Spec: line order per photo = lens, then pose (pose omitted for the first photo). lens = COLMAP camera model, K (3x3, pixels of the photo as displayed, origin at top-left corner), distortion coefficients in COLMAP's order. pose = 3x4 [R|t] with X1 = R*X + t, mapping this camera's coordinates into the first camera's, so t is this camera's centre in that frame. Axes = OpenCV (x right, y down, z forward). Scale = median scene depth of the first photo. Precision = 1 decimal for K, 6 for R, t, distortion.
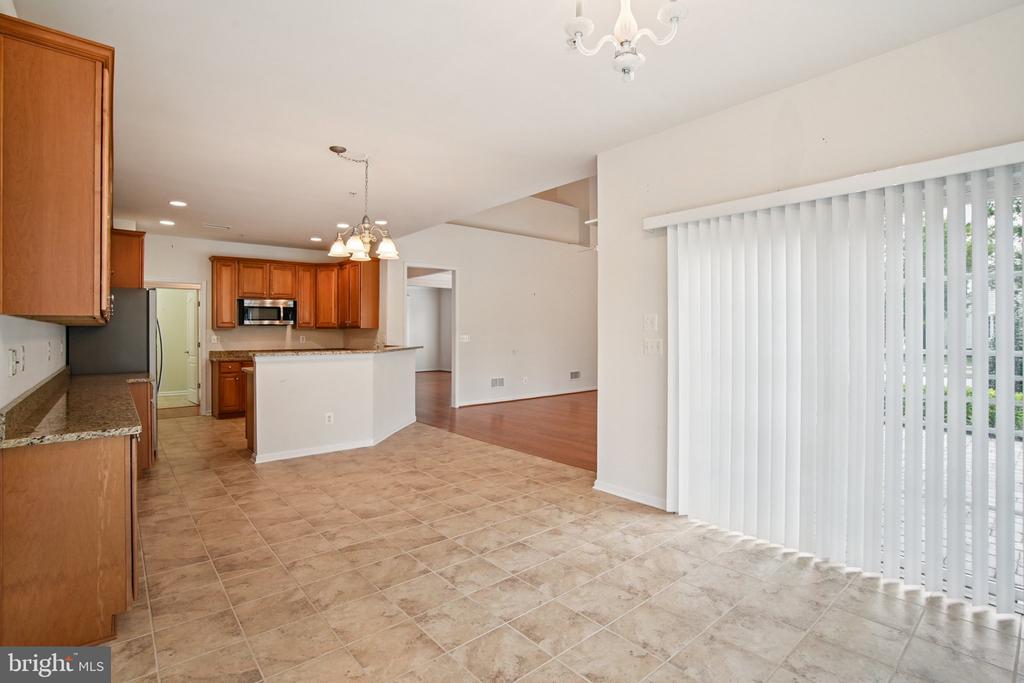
lens RADIAL K [[479.5, 0, 517.4], [0, 479.5, 337.2], [0, 0, 1]] dist [-0.035653, 0.006305]
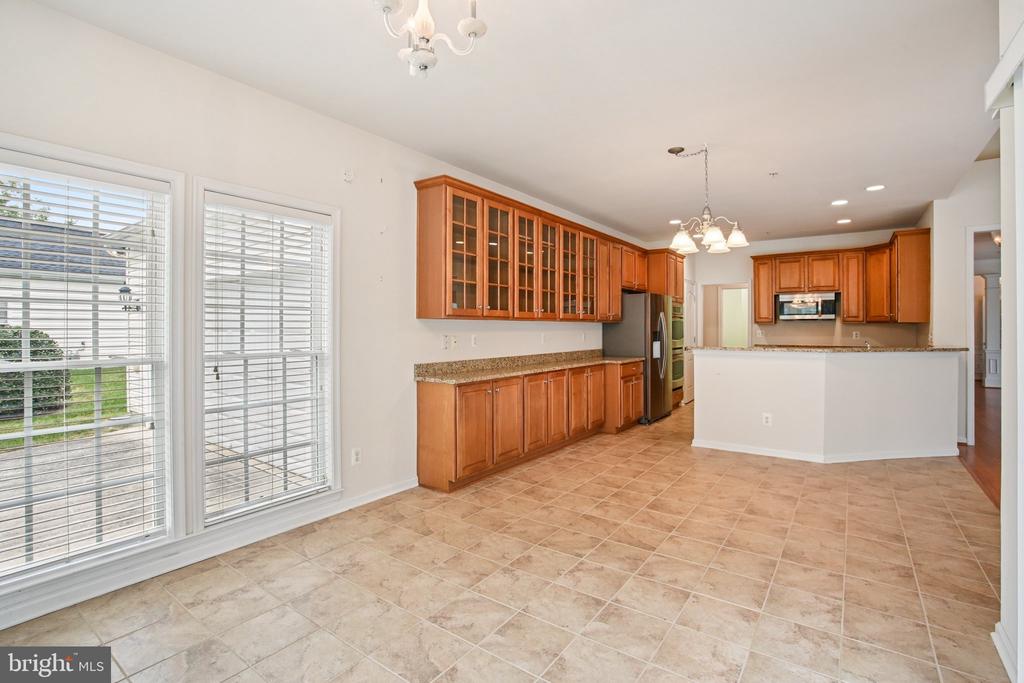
lens RADIAL K [[479.5, 0, 516.6], [0, 479.5, 332.4], [0, 0, 1]] dist [-0.035653, 0.006305]
pose [[0.244795, 0.007943, -0.969542, 0.566738], [-0.006938, 0.999955, 0.006441, -0.004901], [0.969550, 0.005150, 0.244839, 0.432073]]
